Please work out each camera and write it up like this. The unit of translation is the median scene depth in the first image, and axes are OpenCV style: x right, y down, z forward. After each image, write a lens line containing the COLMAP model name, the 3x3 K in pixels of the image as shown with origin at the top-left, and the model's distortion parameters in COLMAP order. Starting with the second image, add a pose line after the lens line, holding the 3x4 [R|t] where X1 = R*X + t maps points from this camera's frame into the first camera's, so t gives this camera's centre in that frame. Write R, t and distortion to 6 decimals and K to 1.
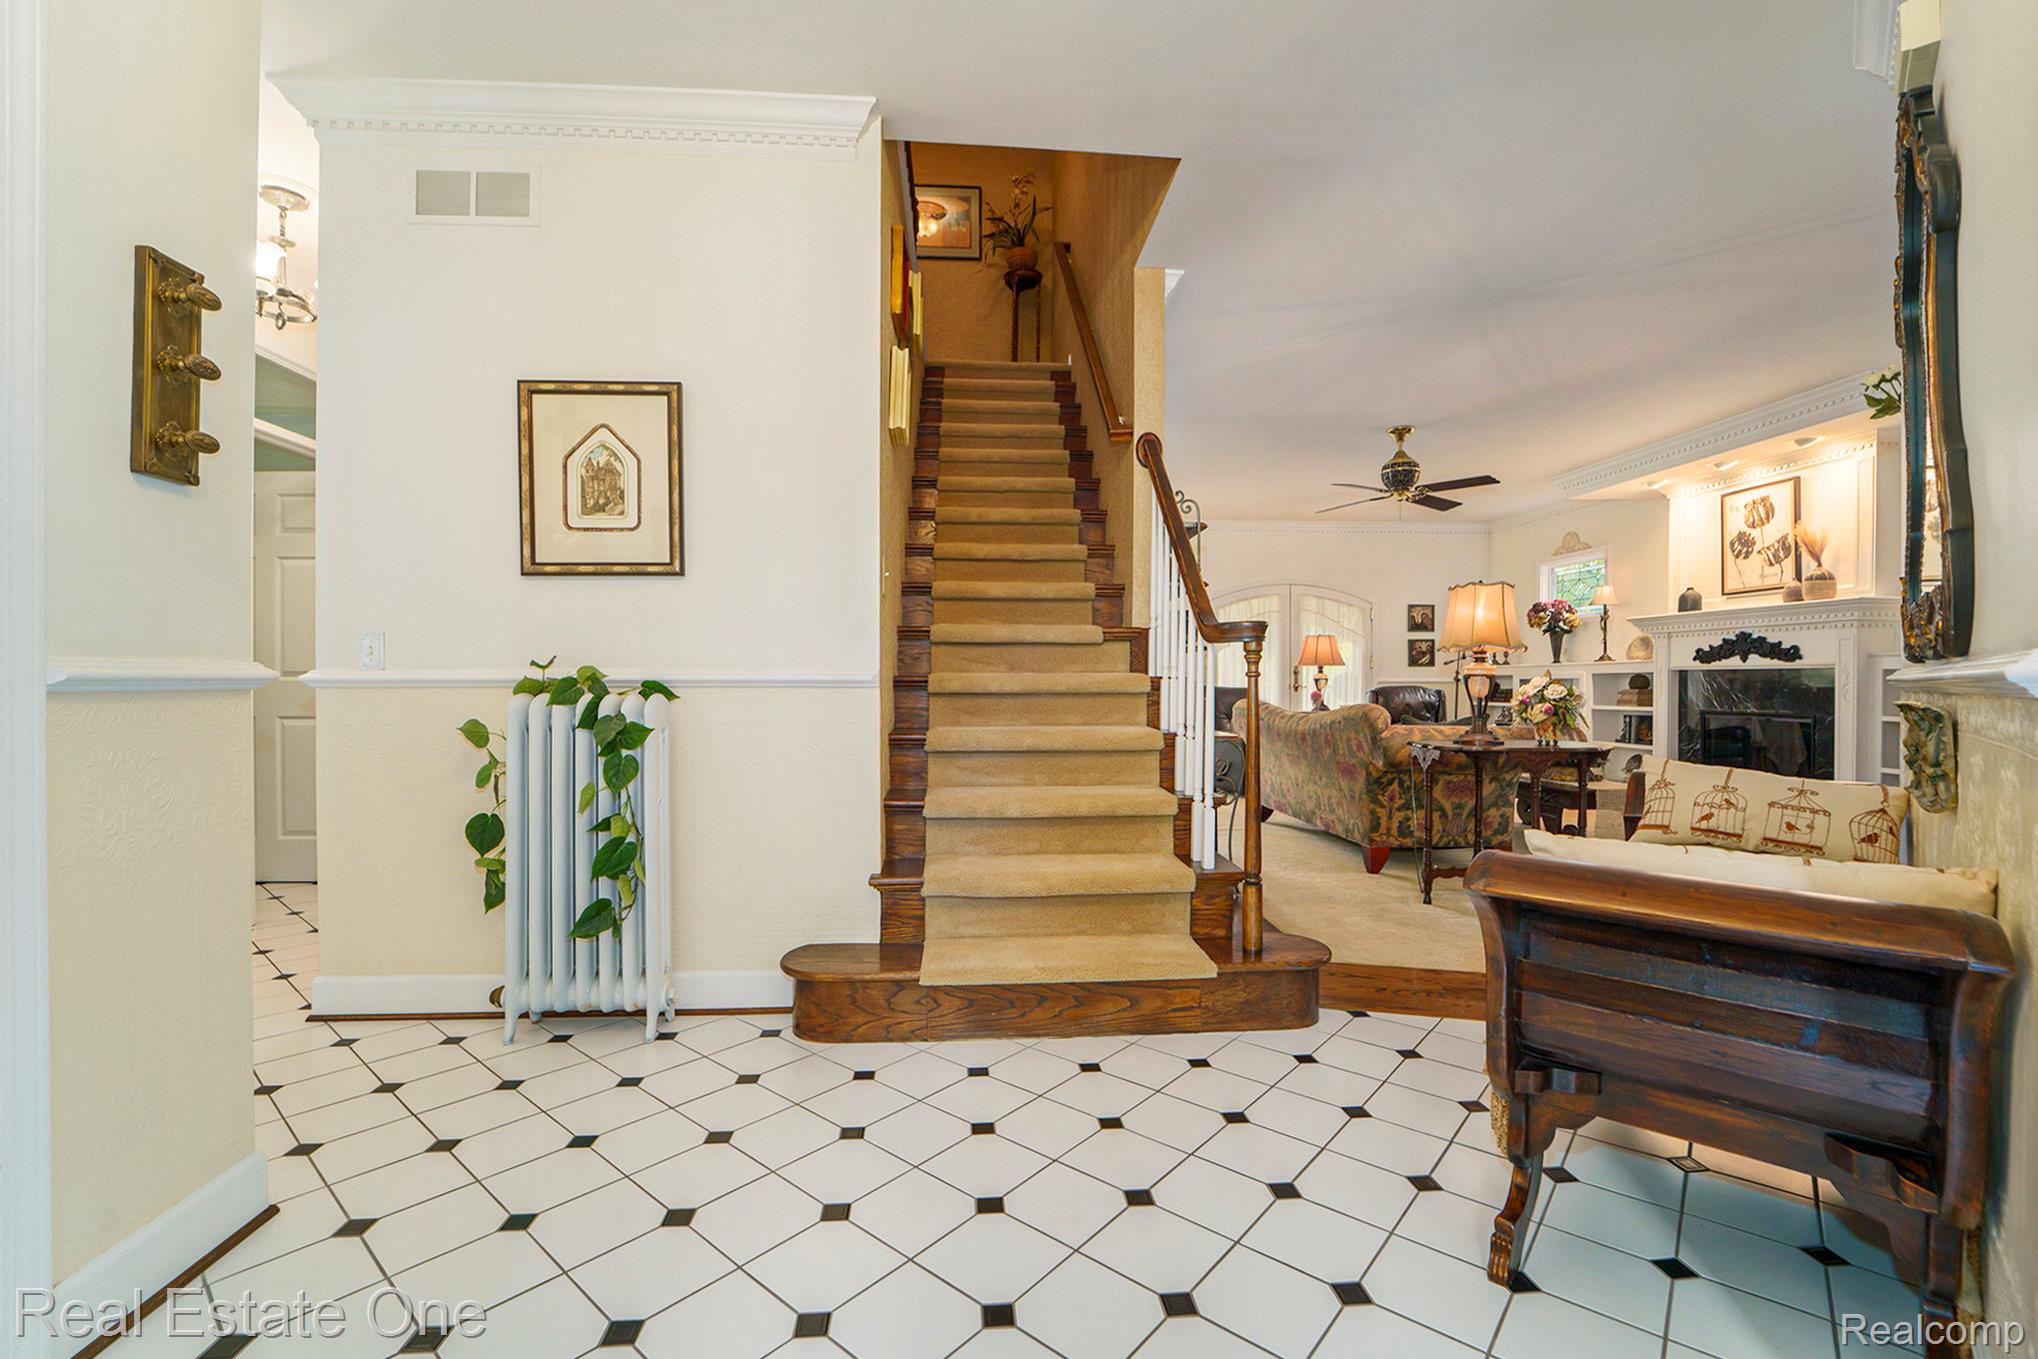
lens RADIAL K [[870.6, 0, 1019.1], [0, 870.6, 688.8], [0, 0, 1]] dist [-0.032115, -0.000303]
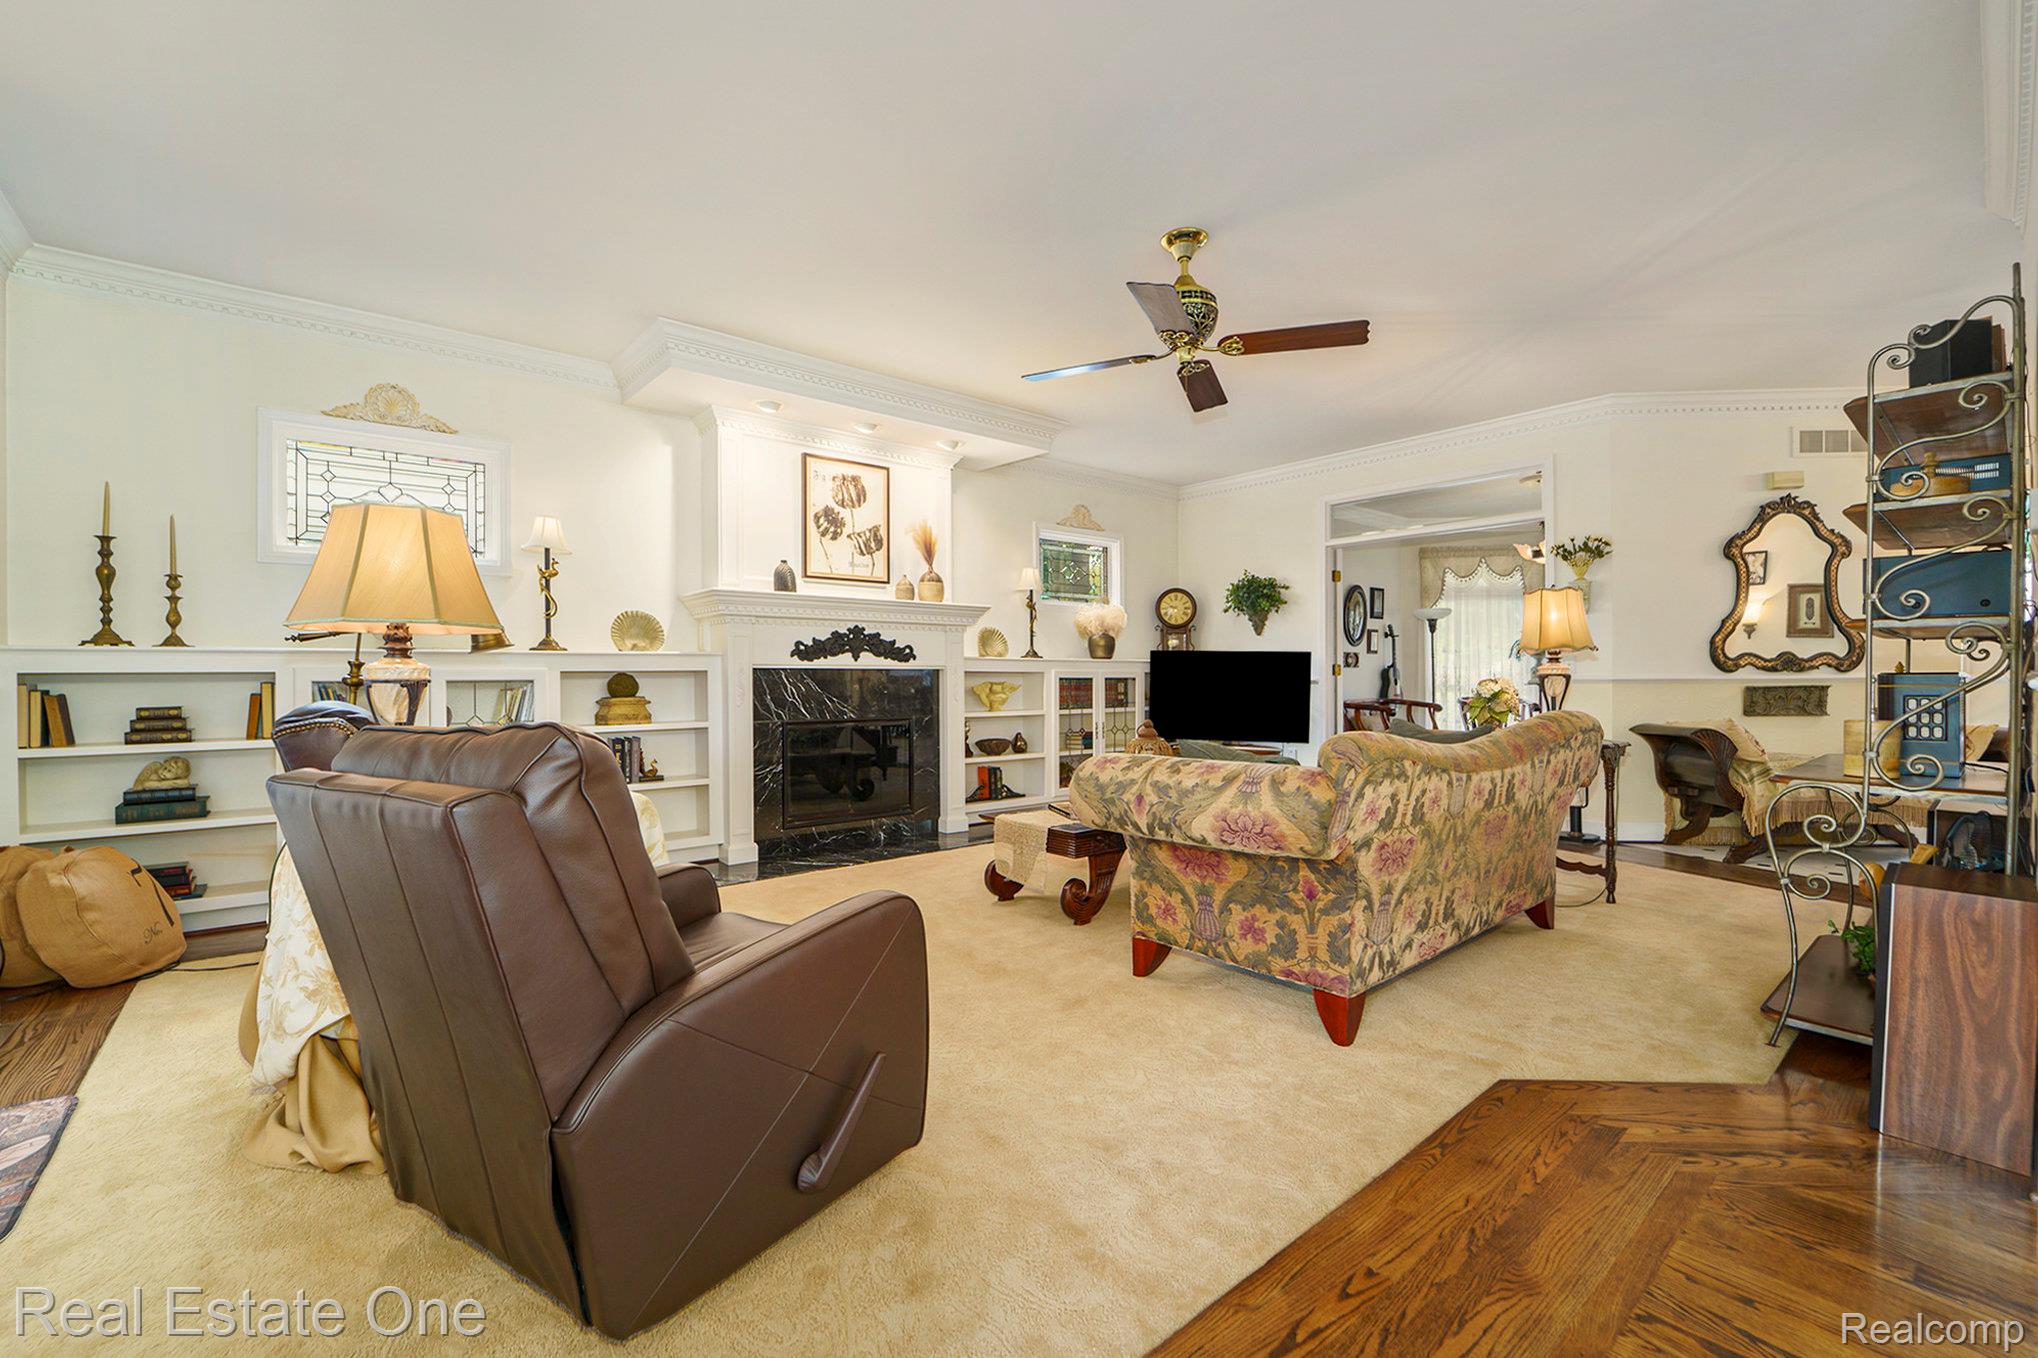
lens RADIAL K [[854.3, 0, 1009.1], [0, 854.3, 679.6], [0, 0, 1]] dist [-0.009683, -0.000005]
pose [[-0.589512, 0.000561, 0.807760, 0.054991], [0.011995, 0.999896, 0.008059, -0.016863], [-0.807671, 0.014440, -0.589457, 1.359382]]
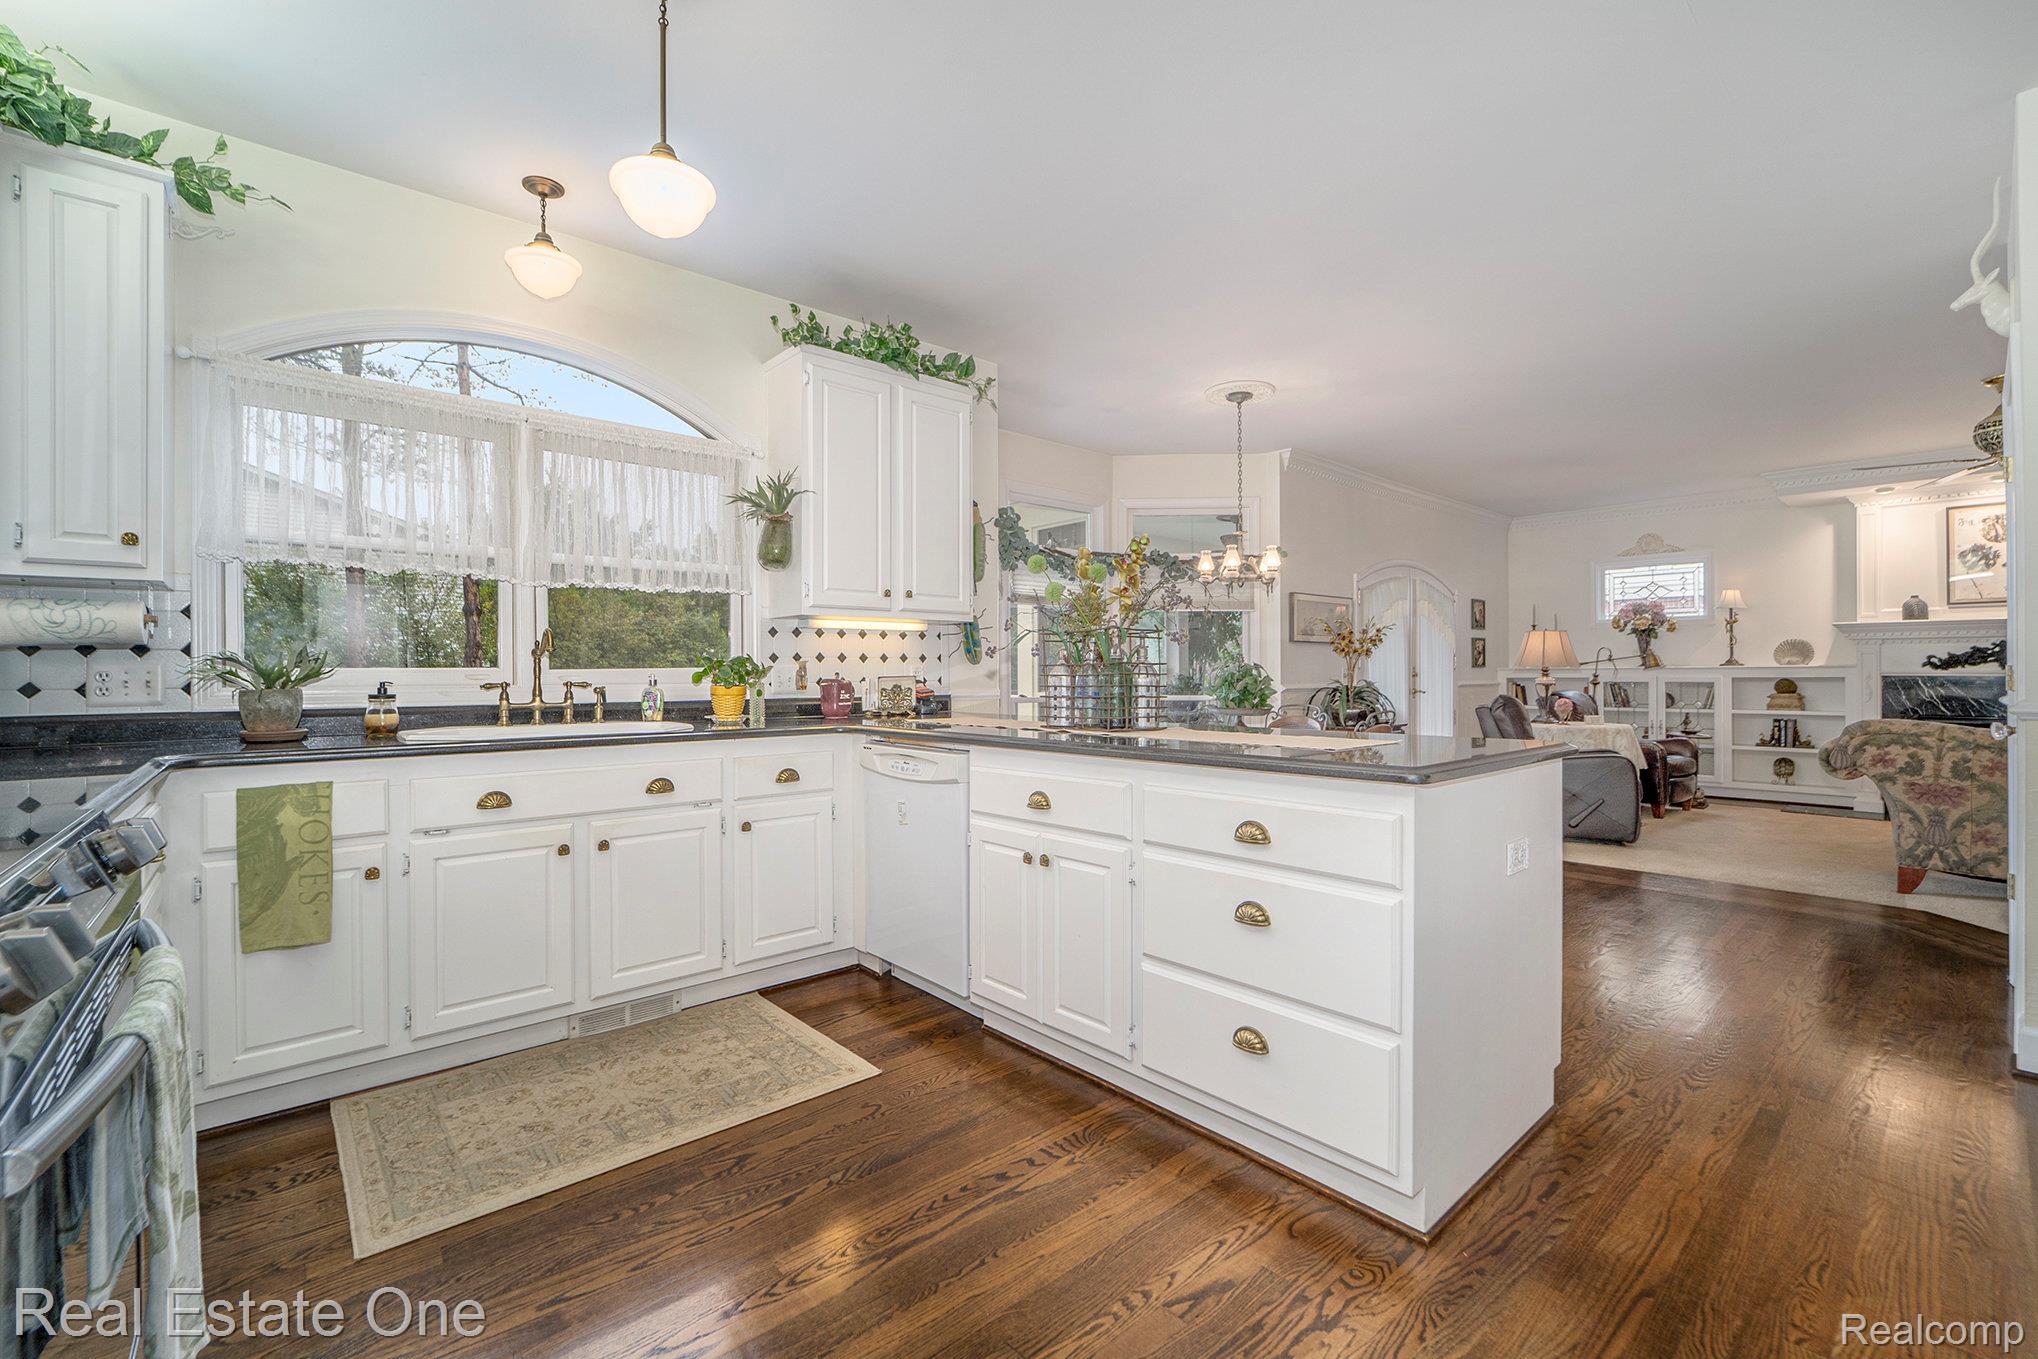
lens RADIAL K [[893.4, 0, 1060.4], [0, 893.4, 672.4], [0, 0, 1]] dist [0.000828, 0.000114]
pose [[0.768755, -0.001333, 0.639542, -0.723796], [0.007883, 0.999942, -0.007392, -0.027954], [-0.639495, 0.010724, 0.768721, 0.876970]]
